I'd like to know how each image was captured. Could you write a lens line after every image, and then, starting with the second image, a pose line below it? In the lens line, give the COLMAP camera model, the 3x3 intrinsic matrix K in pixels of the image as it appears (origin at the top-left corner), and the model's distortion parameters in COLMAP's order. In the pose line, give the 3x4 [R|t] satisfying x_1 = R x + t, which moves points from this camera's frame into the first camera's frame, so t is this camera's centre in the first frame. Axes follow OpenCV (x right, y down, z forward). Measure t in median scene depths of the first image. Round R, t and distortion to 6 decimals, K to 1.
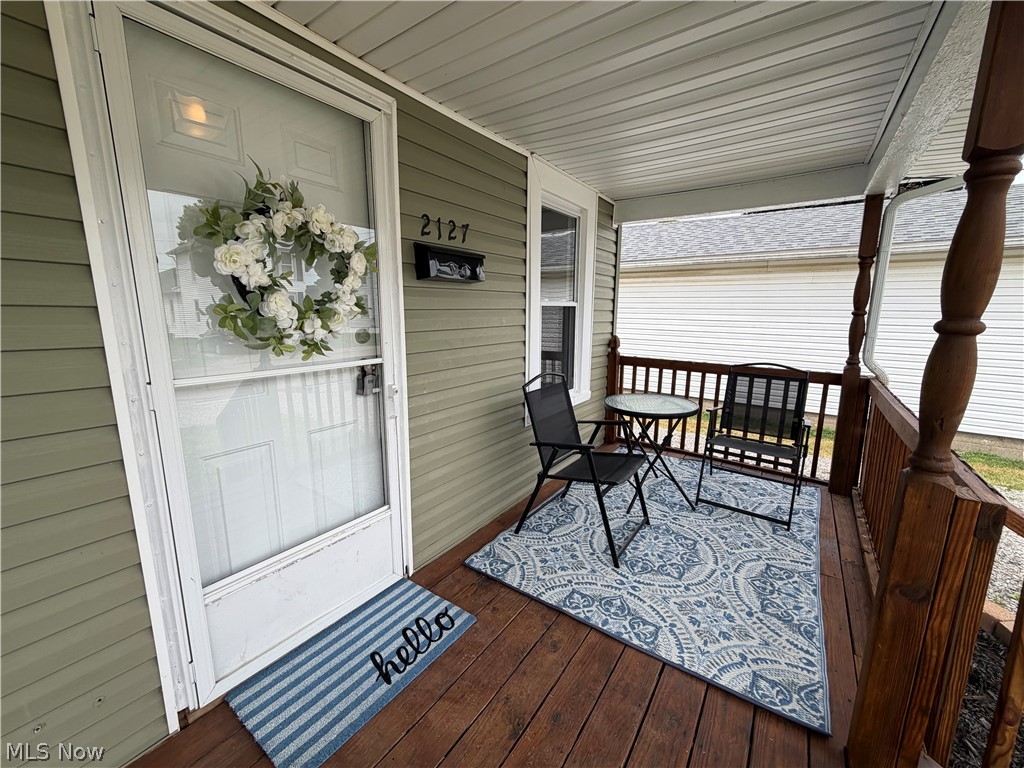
lens RADIAL K [[408.3, 0, 509.0], [0, 408.3, 383.3], [0, 0, 1]] dist [0.000013, 0.000157]
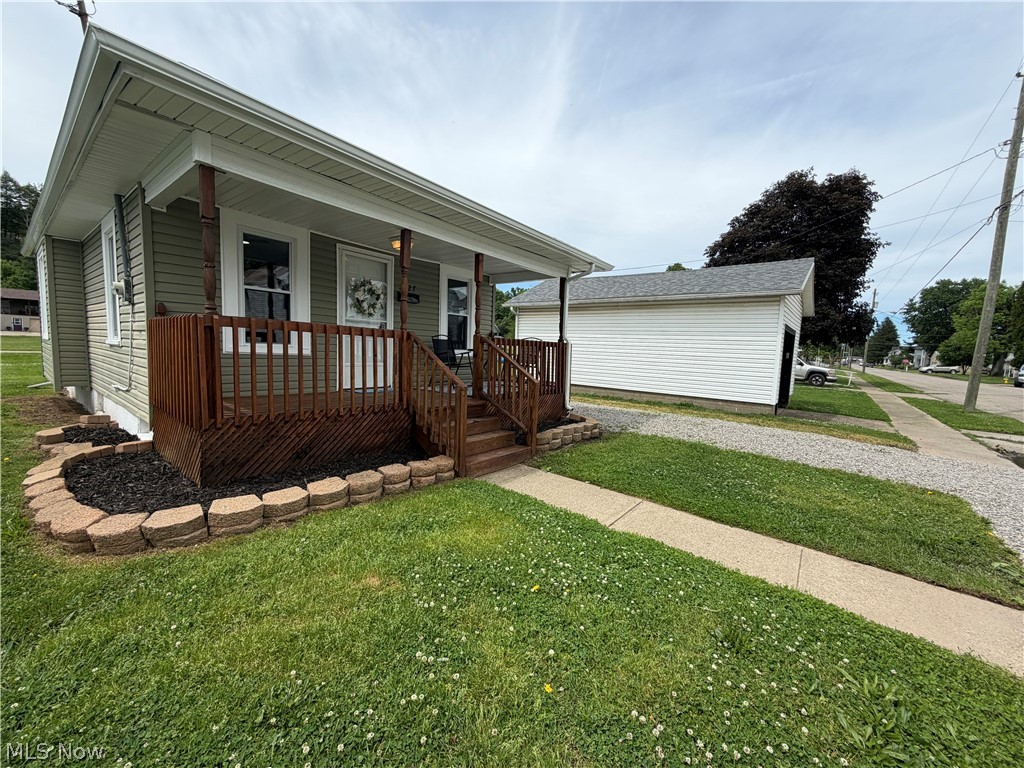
lens RADIAL K [[424.3, 0, 519.5], [0, 424.3, 387.1], [0, 0, 1]] dist [0.014183, -0.000278]
pose [[0.999388, 0.029145, -0.019366, 0.847836], [-0.030842, 0.995091, -0.094036, 0.733541], [0.016531, 0.094576, 0.995380, -2.375511]]
